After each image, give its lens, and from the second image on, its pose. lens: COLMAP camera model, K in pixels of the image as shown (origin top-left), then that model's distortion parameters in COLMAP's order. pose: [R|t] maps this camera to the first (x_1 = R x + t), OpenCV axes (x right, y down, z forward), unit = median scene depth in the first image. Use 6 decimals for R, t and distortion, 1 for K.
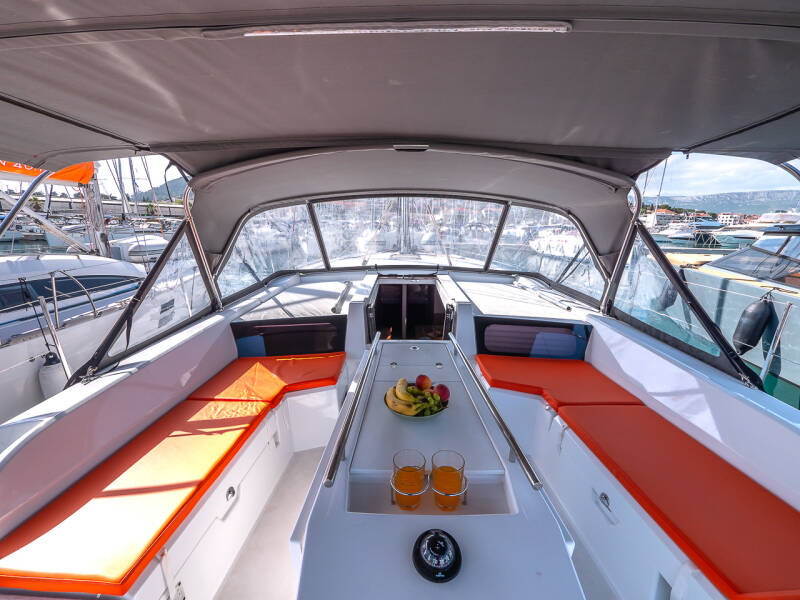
lens RADIAL K [[335.1, 0, 398.0], [0, 335.1, 296.5], [0, 0, 1]] dist [-0.005785, 0.000059]
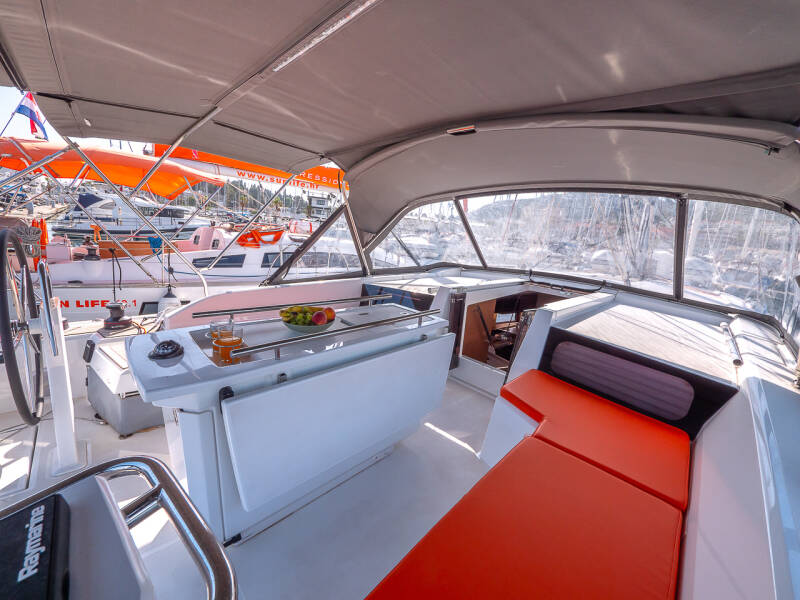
lens RADIAL K [[335.1, 0, 398.0], [0, 335.1, 296.5], [0, 0, 1]] dist [-0.005785, 0.000059]
pose [[0.690342, 0.192307, -0.697457, 0.481373], [-0.233208, 0.971719, 0.037100, 0.040080], [0.684867, 0.137041, 0.715666, 0.134162]]
